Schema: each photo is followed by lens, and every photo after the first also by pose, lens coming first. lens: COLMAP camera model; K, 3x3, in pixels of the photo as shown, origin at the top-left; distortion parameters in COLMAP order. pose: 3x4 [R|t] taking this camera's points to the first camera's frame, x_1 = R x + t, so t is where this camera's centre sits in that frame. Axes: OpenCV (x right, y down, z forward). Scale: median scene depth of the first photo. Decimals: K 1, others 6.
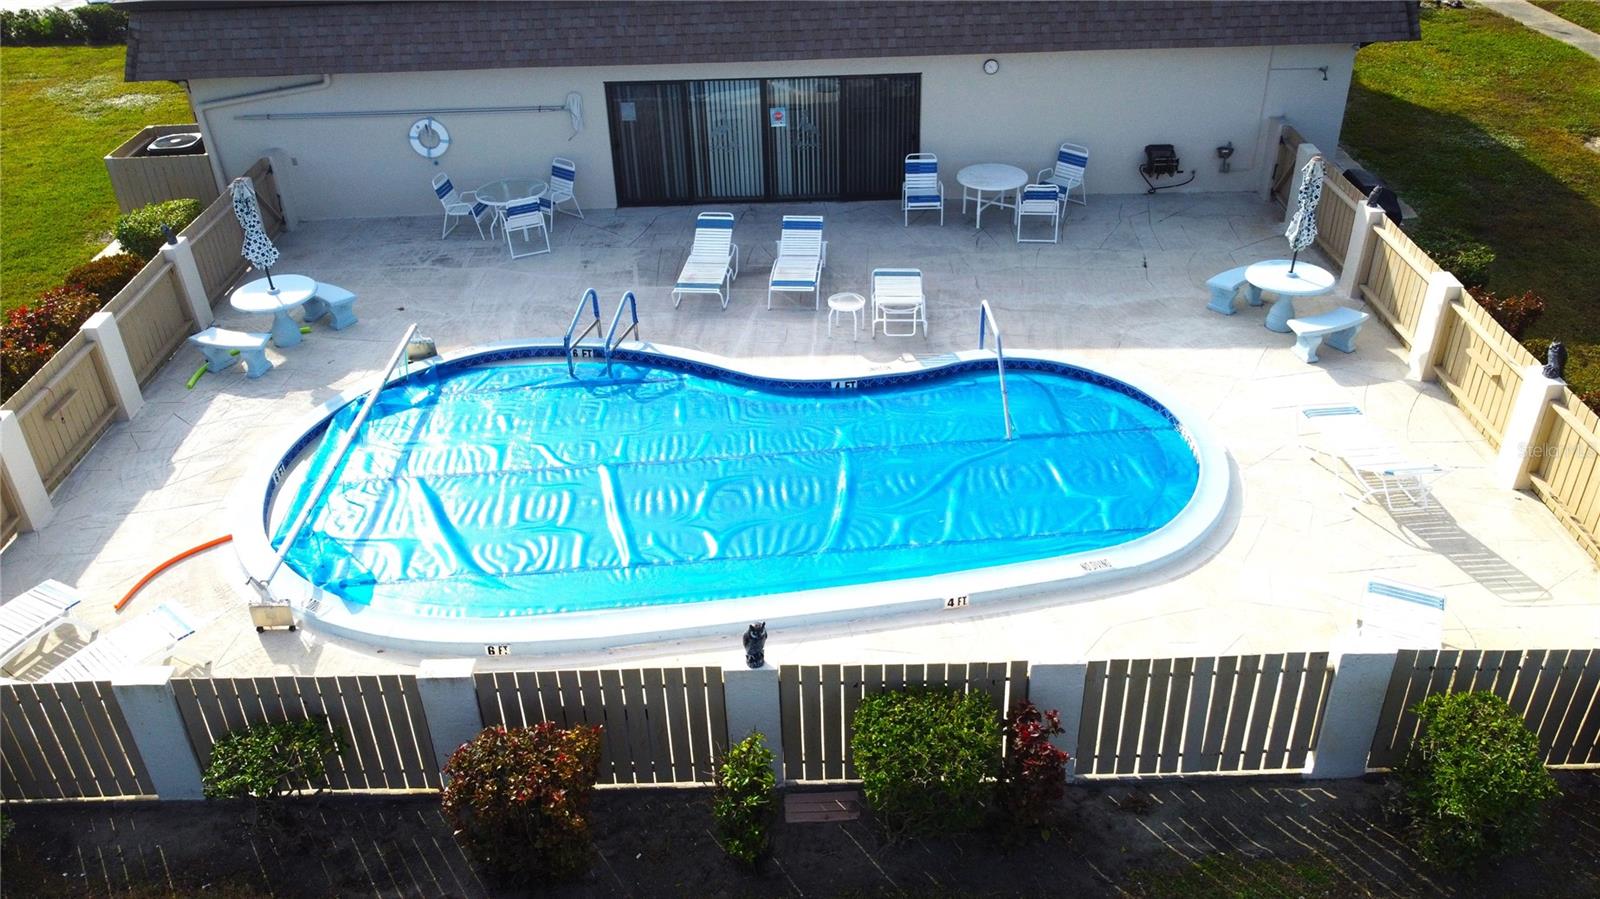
lens RADIAL K [[1268.4, 0, 798.3], [0, 1268.4, 442.7], [0, 0, 1]] dist [0.005698, -0.003444]
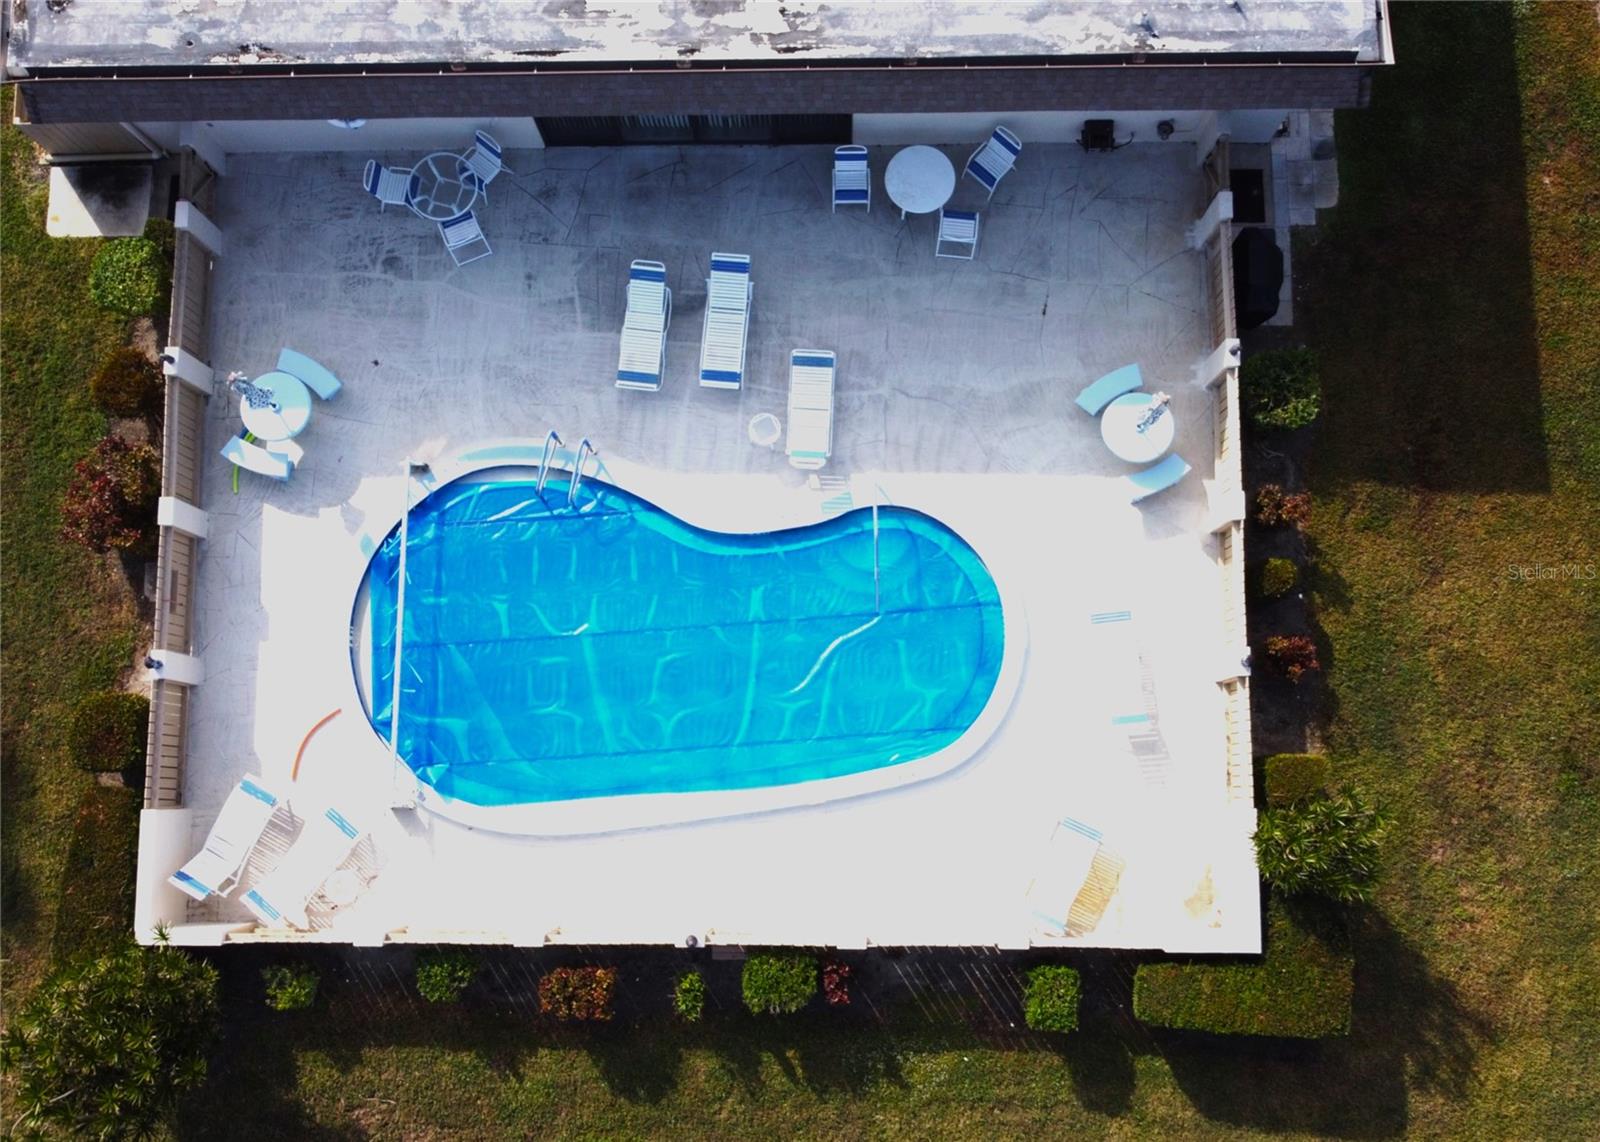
lens RADIAL K [[1555.8, 0, 810.3], [0, 1555.8, 569.6], [0, 0, 1]] dist [-0.007480, 0.000000]
pose [[0.999908, 0.007327, 0.011427, 0.056776], [-0.013478, 0.636104, 0.771485, -1.006343], [-0.001616, -0.771568, 0.636144, -0.022965]]
